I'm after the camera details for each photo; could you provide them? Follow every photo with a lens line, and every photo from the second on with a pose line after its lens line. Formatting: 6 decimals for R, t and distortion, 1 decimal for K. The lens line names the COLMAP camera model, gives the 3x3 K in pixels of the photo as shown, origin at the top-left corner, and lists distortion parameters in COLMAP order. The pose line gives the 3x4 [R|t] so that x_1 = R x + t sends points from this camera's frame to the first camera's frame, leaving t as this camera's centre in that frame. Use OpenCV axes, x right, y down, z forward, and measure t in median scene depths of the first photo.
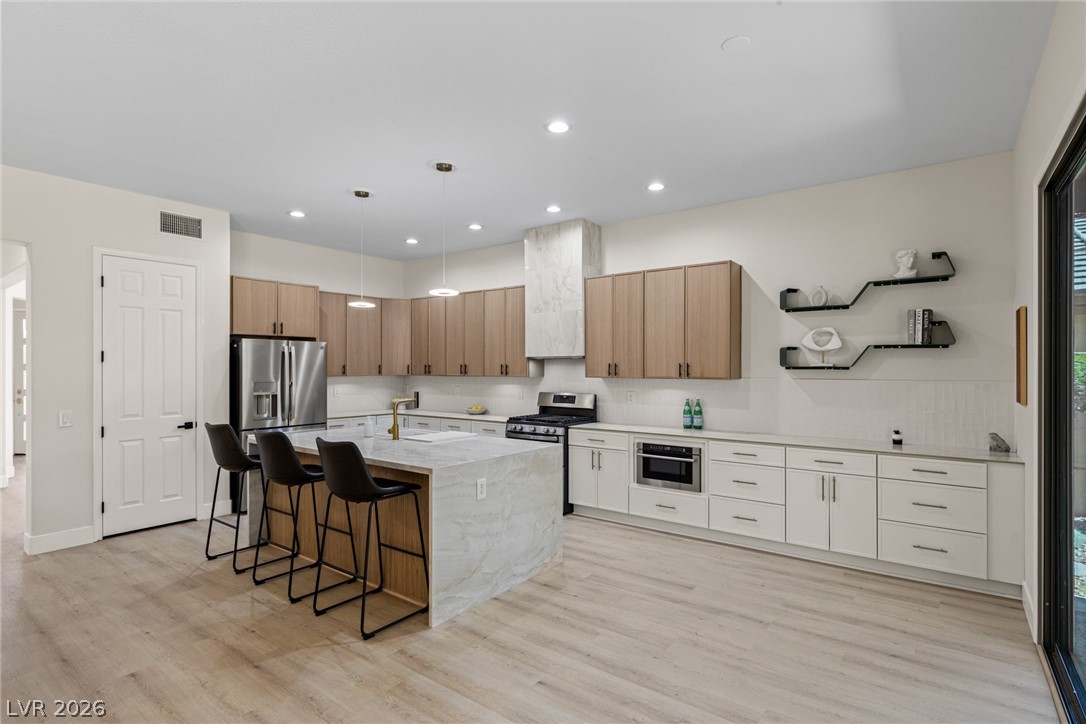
lens RADIAL K [[531.5, 0, 543.0], [0, 531.5, 362.0], [0, 0, 1]] dist [-0.002148, -0.000139]
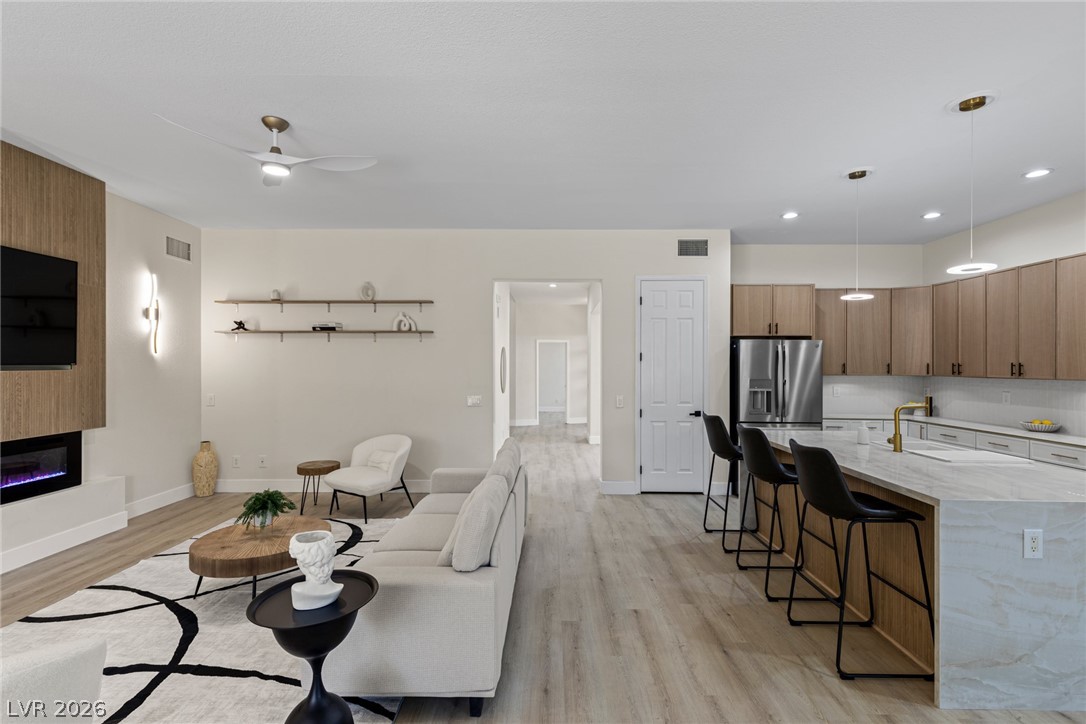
lens RADIAL K [[484.1, 0, 549.2], [0, 484.1, 363.3], [0, 0, 1]] dist [0.003436, -0.000271]
pose [[0.595854, 0.001182, -0.803092, 0.009836], [0.002759, 0.999990, 0.003519, 0.000800], [0.803088, -0.004312, 0.595845, 0.078487]]
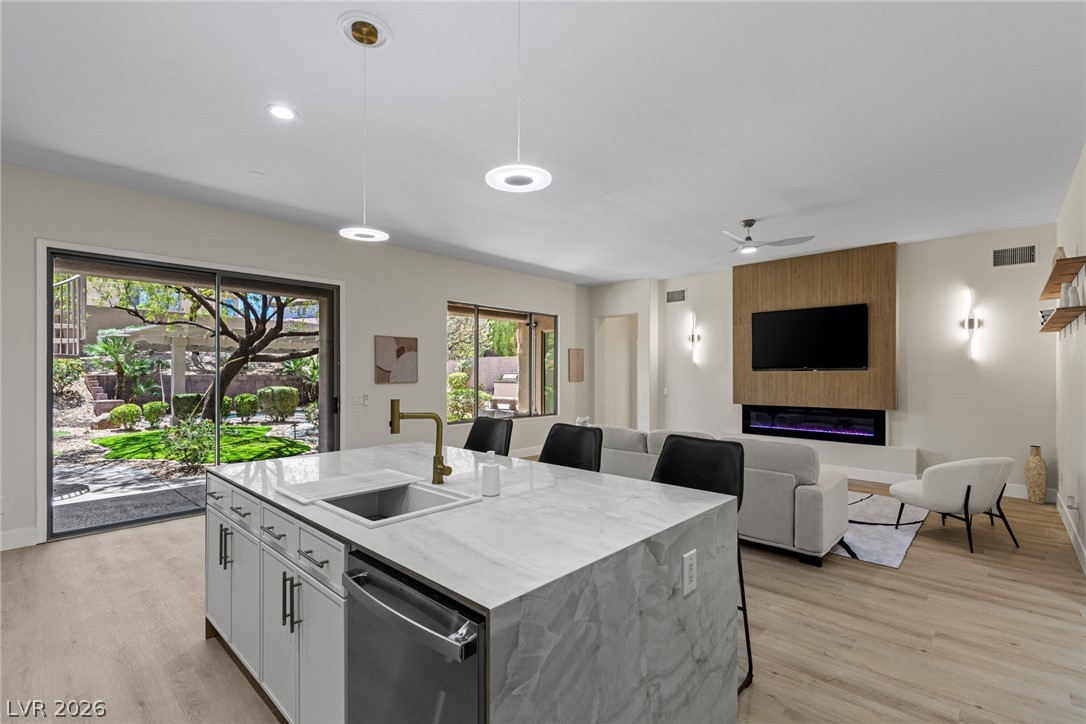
lens RADIAL K [[490.9, 0, 546.5], [0, 490.9, 370.3], [0, 0, 1]] dist [0.002624, 0.000121]
pose [[-0.995211, 0.000475, 0.097745, -0.357053], [-0.000668, 0.999932, -0.011667, 0.025102], [-0.097744, -0.011676, -0.995143, 1.233641]]
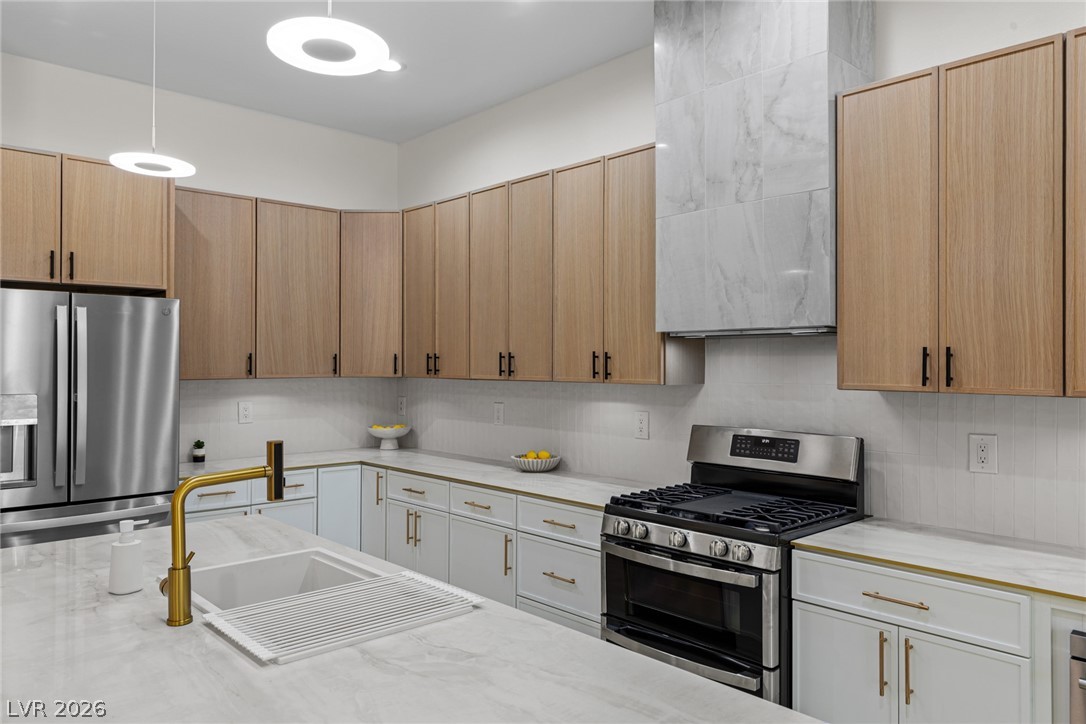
lens RADIAL K [[752.5, 0, 543.0], [0, 752.5, 362.0], [0, 0, 1]] dist [-0.000206, 0.000766]
pose [[0.985252, 0.002825, -0.171084, -0.023998], [-0.001106, 0.999948, 0.010141, 0.007248], [0.171103, -0.009802, 0.985204, 0.535683]]
